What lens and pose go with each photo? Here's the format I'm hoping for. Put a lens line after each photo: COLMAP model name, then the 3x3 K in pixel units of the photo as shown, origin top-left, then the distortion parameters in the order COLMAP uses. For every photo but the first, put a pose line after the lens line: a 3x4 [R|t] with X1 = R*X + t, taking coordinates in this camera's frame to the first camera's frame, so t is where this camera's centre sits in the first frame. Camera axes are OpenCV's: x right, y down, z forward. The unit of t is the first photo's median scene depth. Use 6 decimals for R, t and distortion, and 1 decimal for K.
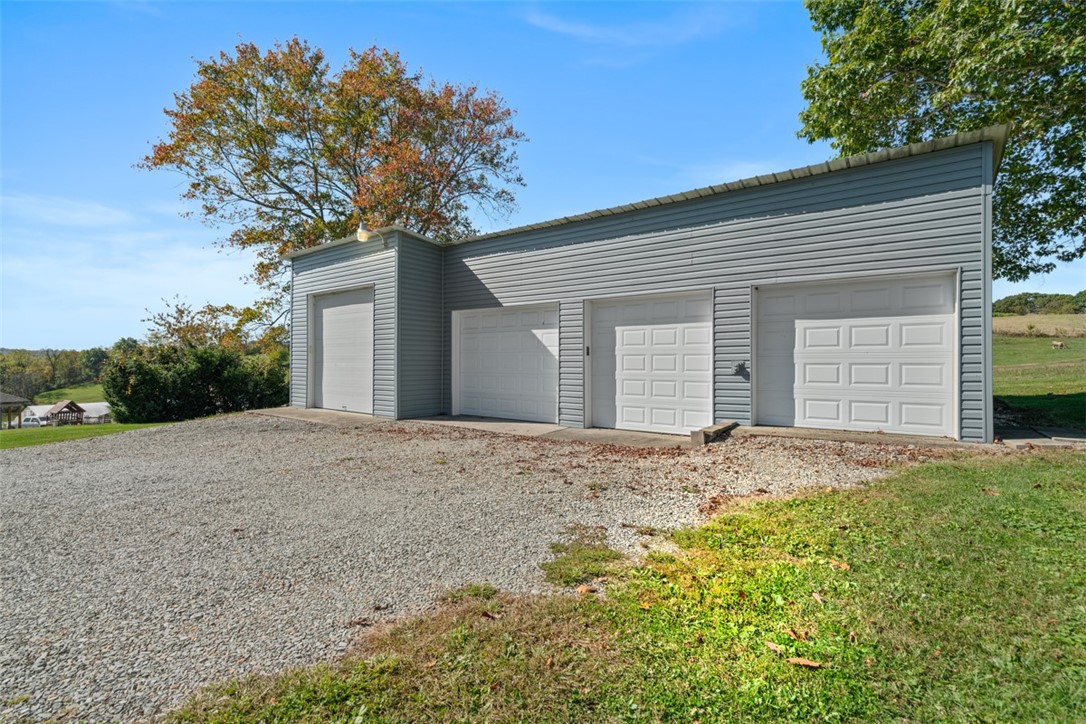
lens RADIAL K [[493.2, 0, 545.2], [0, 493.2, 360.3], [0, 0, 1]] dist [-0.005382, 0.000123]
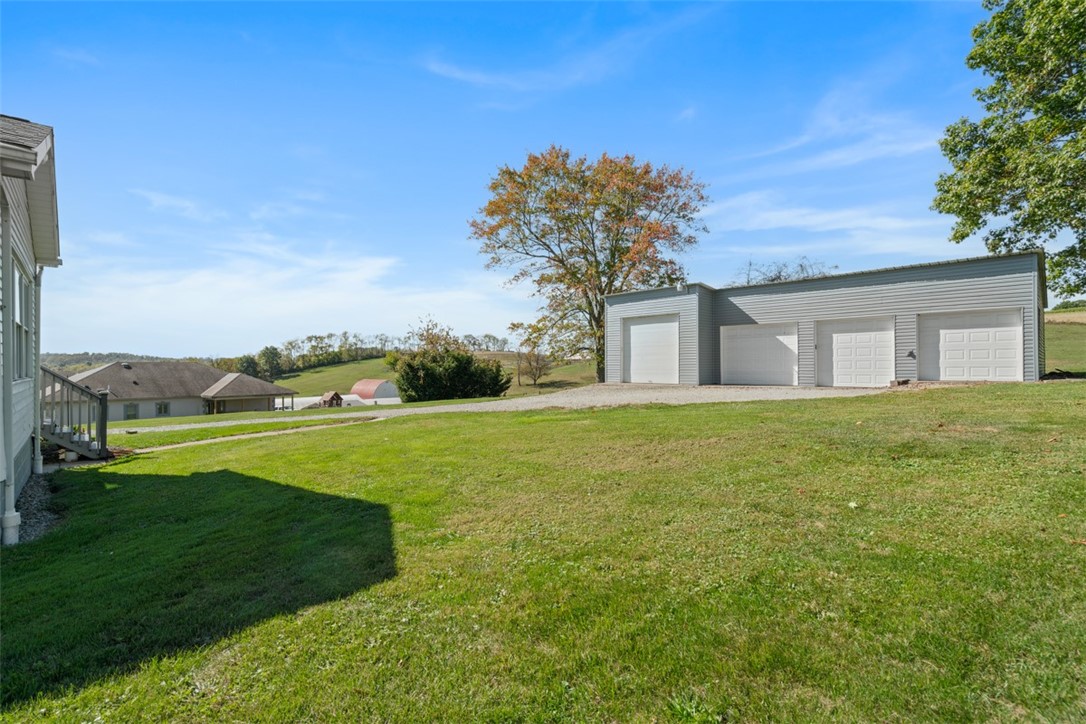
lens RADIAL K [[493.2, 0, 540.5], [0, 493.2, 365.9], [0, 0, 1]] dist [-0.005382, 0.000123]
pose [[0.985292, -0.013738, -0.170326, -0.577081], [0.015461, 0.999842, 0.008797, 0.019381], [0.170178, -0.011301, 0.985349, -0.959939]]
